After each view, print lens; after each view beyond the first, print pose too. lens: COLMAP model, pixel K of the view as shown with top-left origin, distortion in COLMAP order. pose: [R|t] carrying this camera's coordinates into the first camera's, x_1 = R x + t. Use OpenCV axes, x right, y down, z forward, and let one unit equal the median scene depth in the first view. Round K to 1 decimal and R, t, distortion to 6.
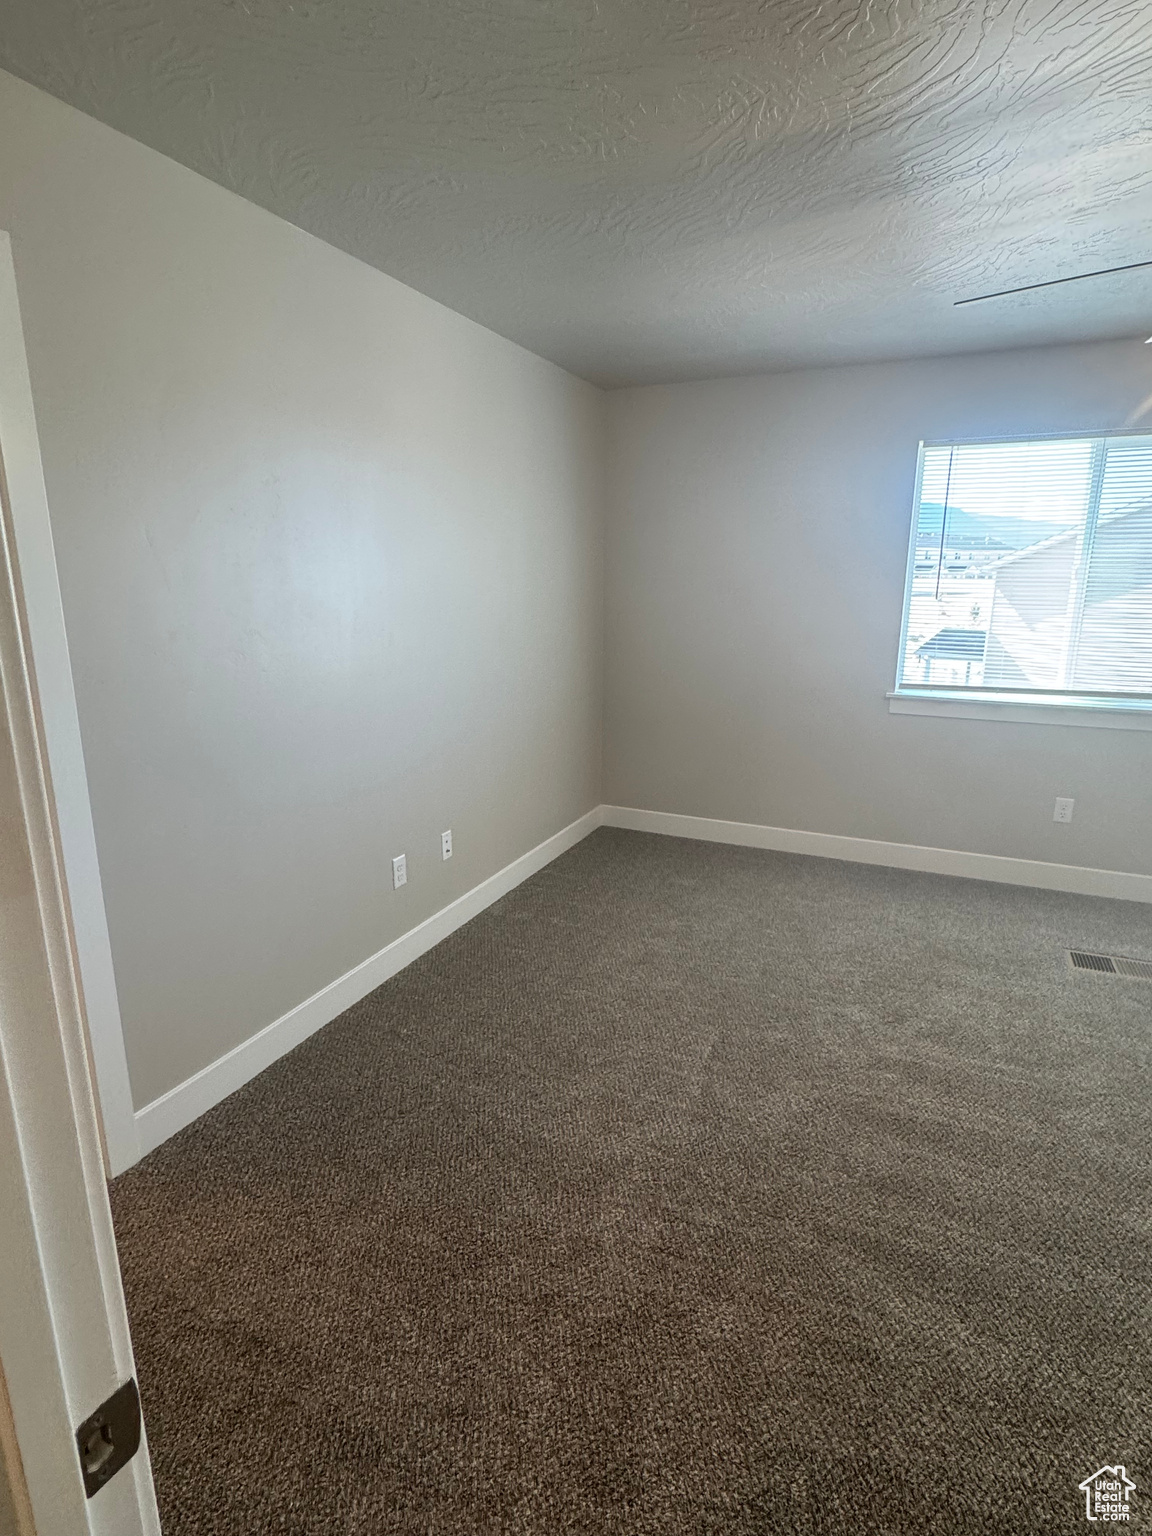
lens RADIAL K [[797.2, 0, 576.0], [0, 797.2, 768.0], [0, 0, 1]] dist [0.001892, 0.000403]
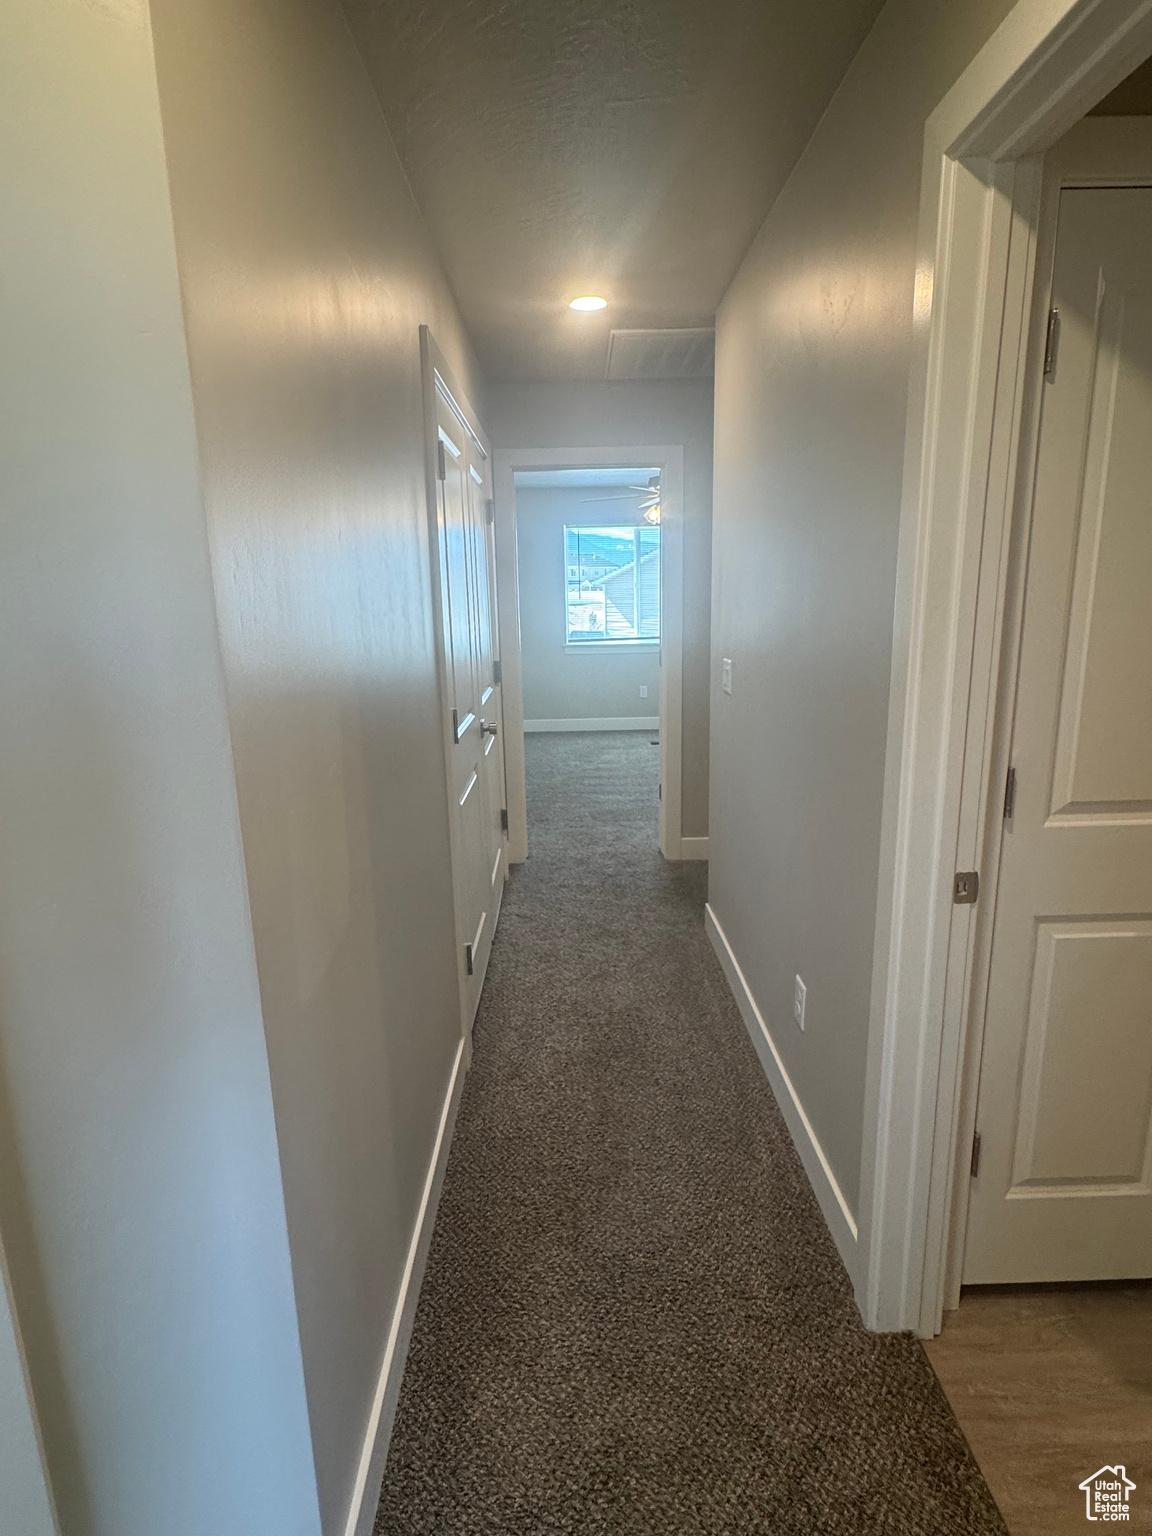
lens RADIAL K [[797.2, 0, 576.0], [0, 797.2, 768.0], [0, 0, 1]] dist [0.001892, 0.000403]
pose [[0.905635, -0.112349, 0.408904, -0.465715], [0.121267, 0.992611, 0.004147, 0.223691], [-0.406349, 0.045831, 0.912568, -0.894539]]
